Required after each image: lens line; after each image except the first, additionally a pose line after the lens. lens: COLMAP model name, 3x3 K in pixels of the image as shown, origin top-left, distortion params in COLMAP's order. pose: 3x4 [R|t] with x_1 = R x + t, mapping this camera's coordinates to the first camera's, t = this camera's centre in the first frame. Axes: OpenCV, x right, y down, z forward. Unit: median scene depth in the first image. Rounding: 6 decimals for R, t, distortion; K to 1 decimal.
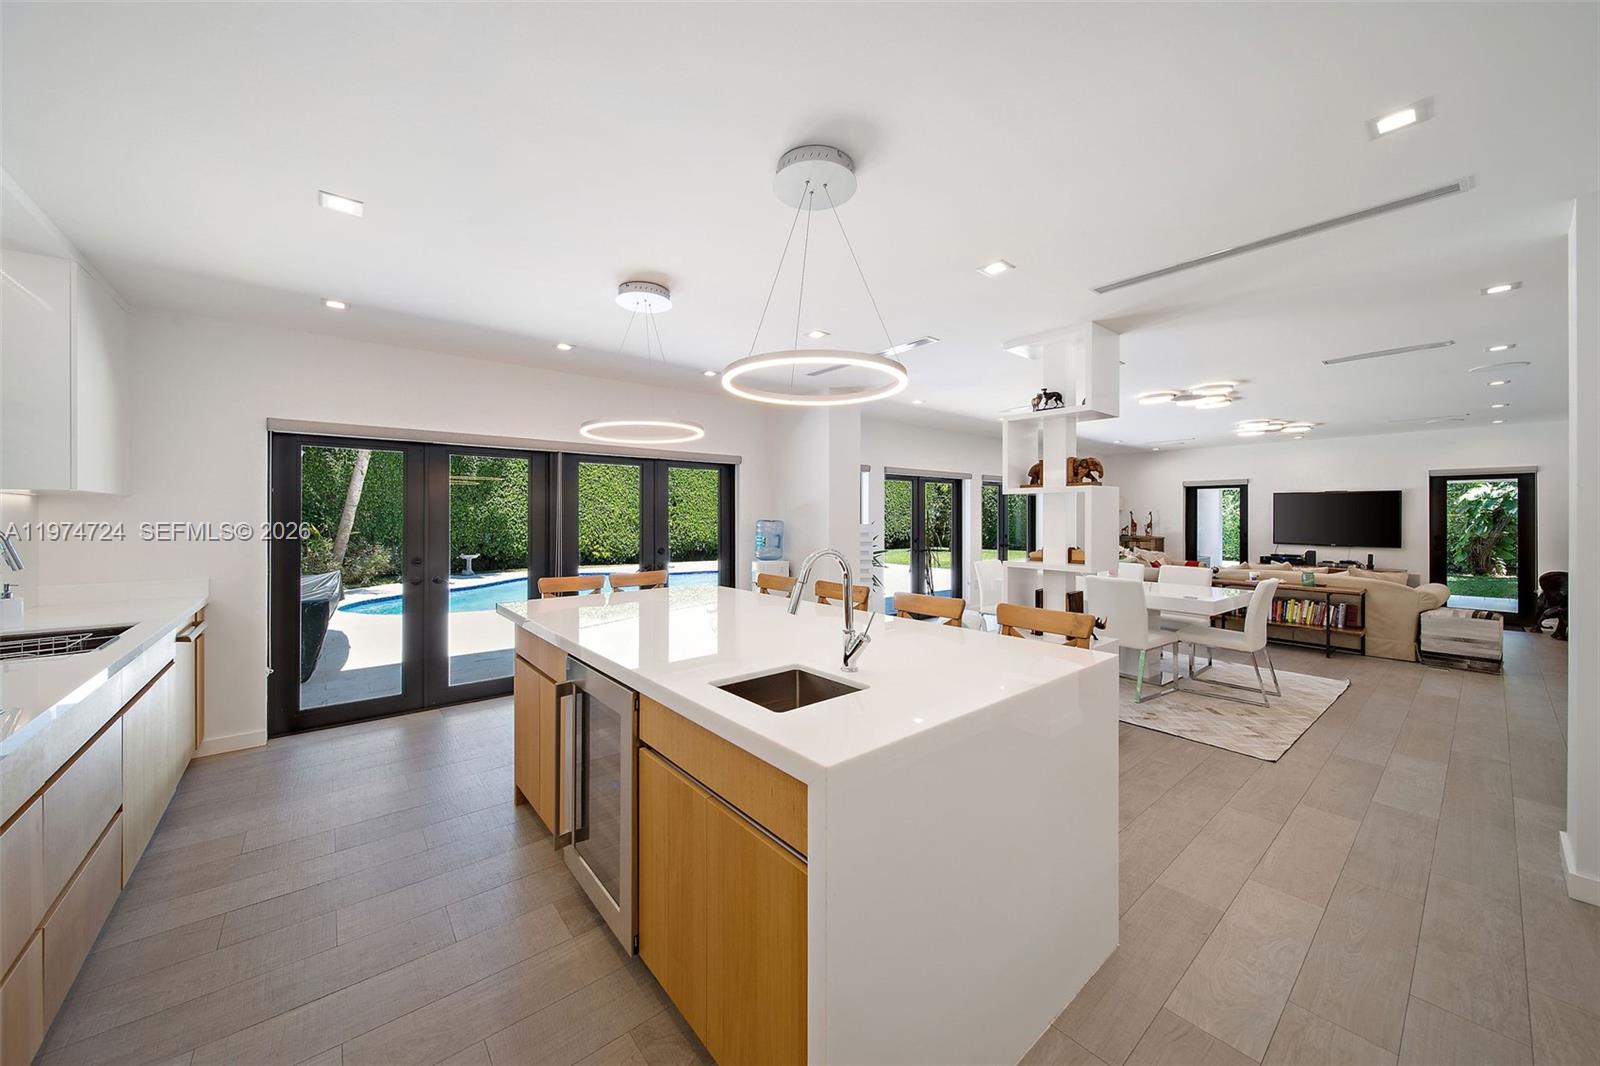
lens RADIAL K [[580.9, 0, 799.9], [0, 580.9, 517.3], [0, 0, 1]] dist [-0.001603, -0.001466]
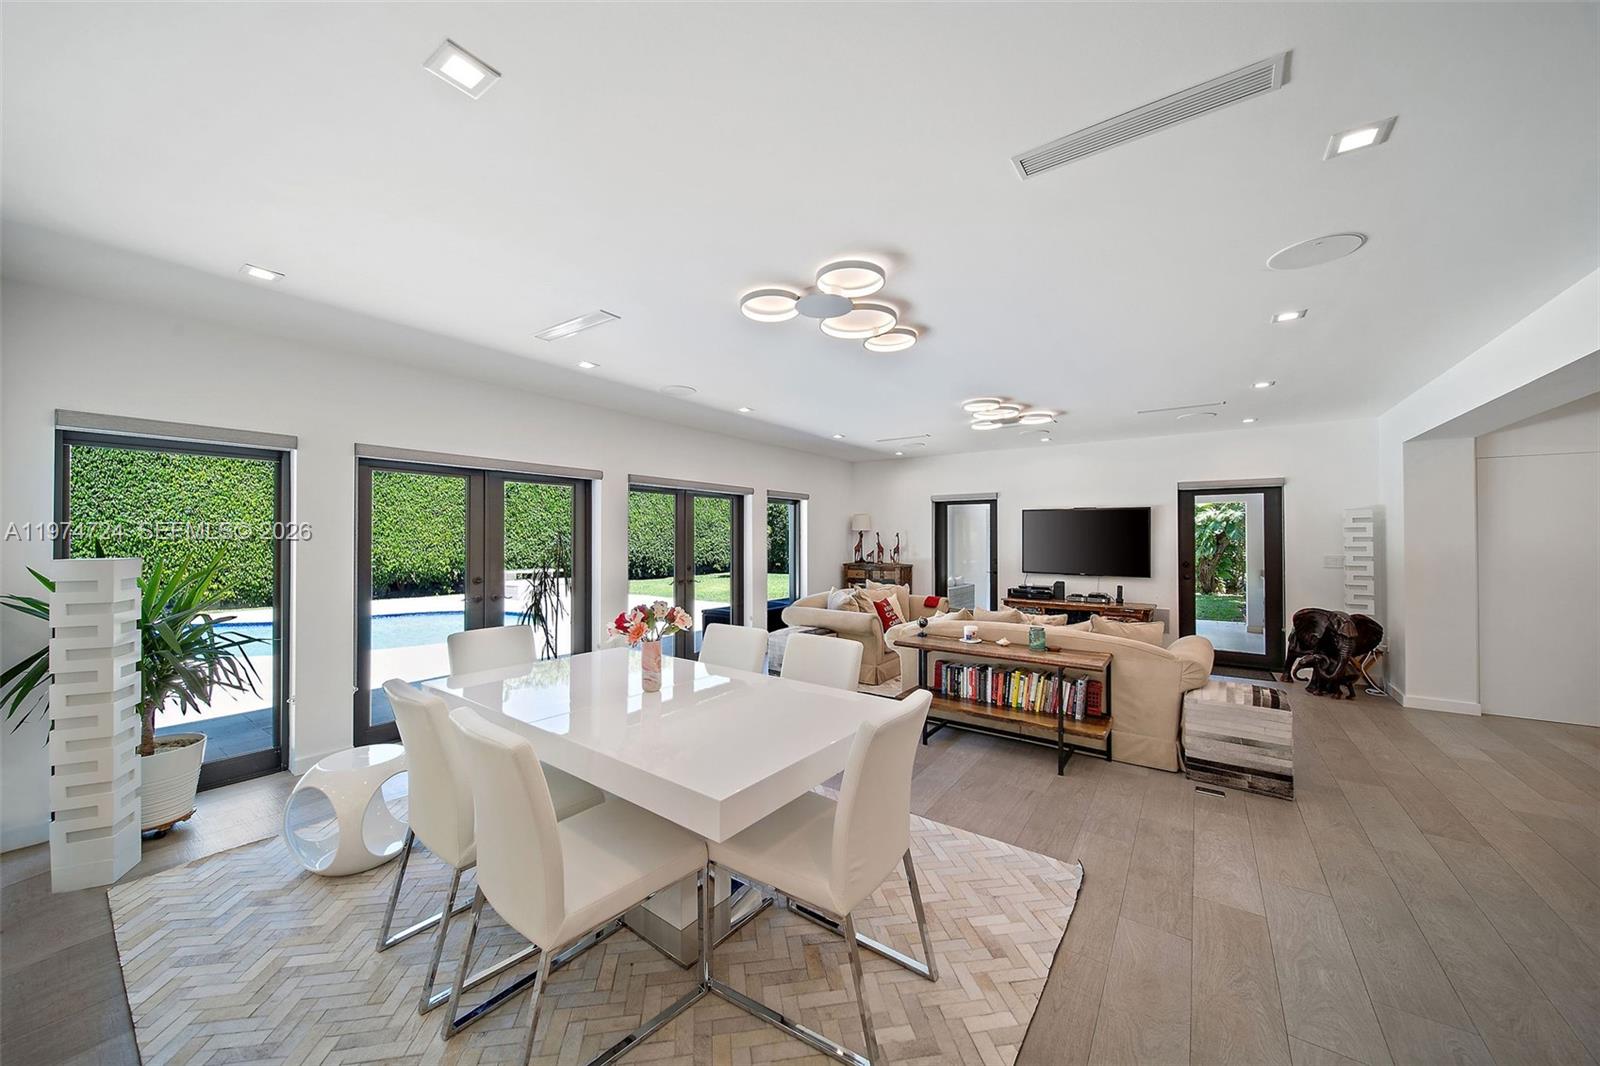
lens RADIAL K [[580.9, 0, 813.3], [0, 580.9, 531.2], [0, 0, 1]] dist [-0.001603, -0.001466]
pose [[0.958998, 0.003992, 0.283385, 0.348290], [0.000220, 0.999890, -0.014830, 0.000182], [-0.283413, 0.014285, 0.958892, 0.347068]]
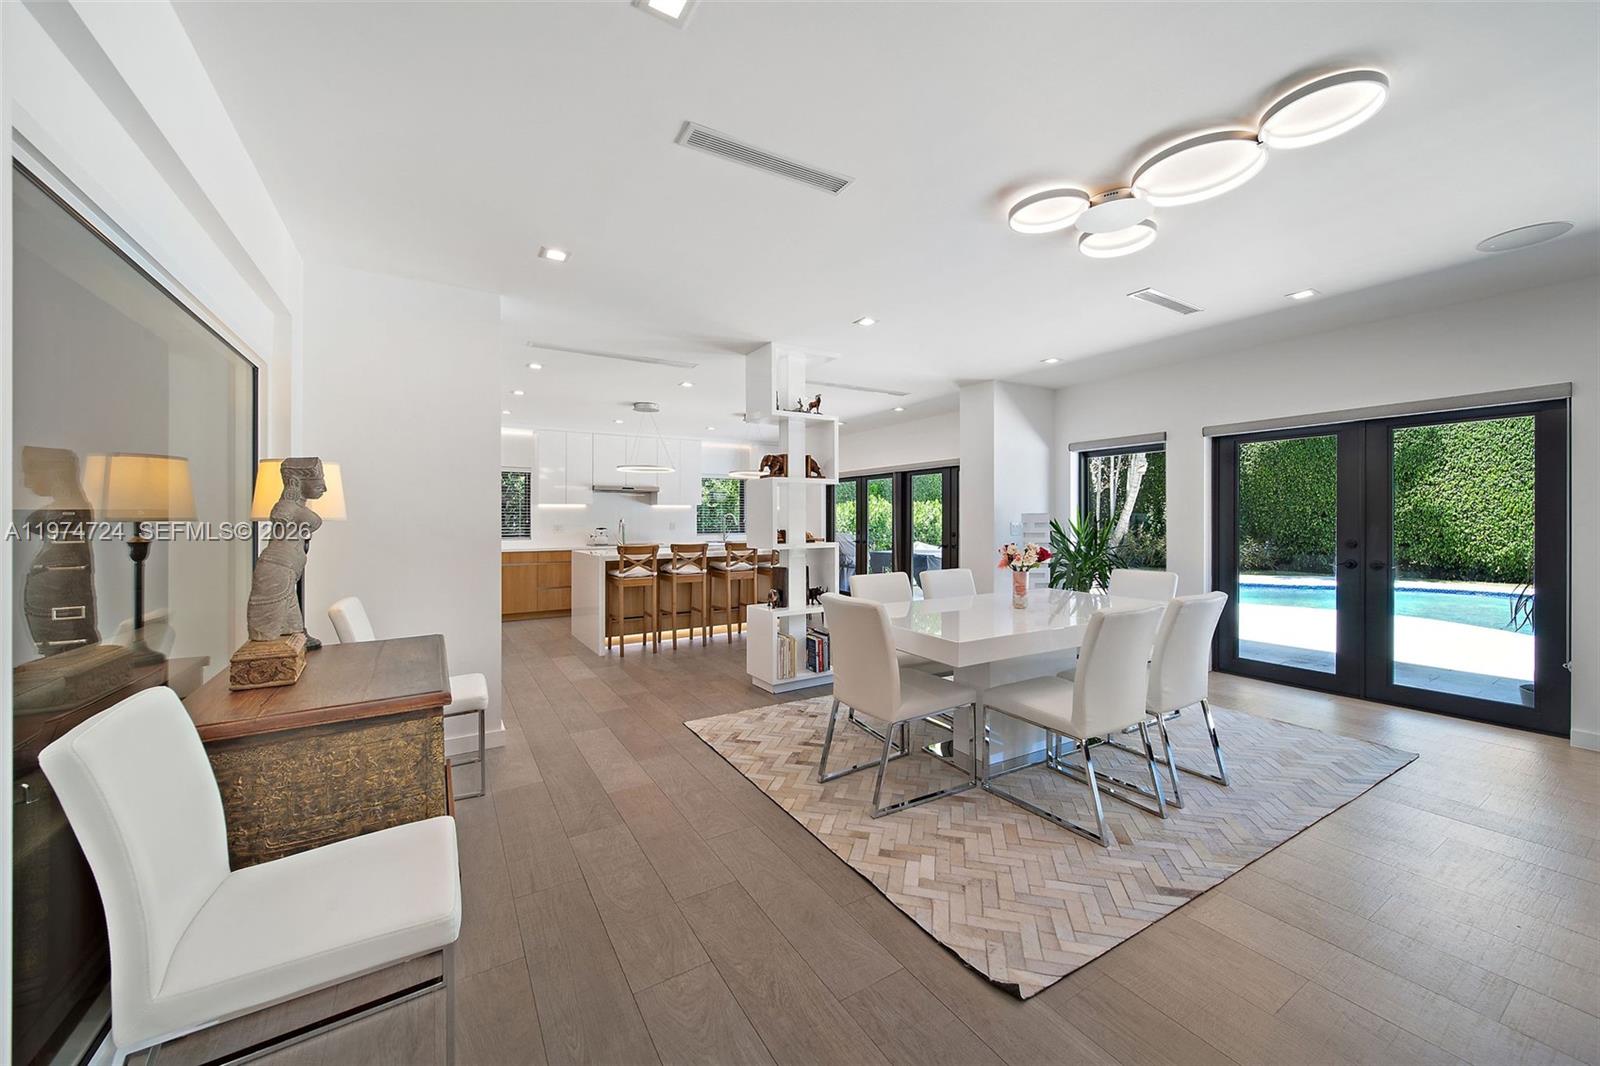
lens RADIAL K [[580.9, 0, 785.1], [0, 580.9, 529.8], [0, 0, 1]] dist [-0.001603, -0.001466]
pose [[-0.171293, 0.019623, -0.985025, 0.750167], [0.004761, 0.999806, 0.019090, 0.011695], [0.985209, -0.001420, -0.171353, 0.550950]]
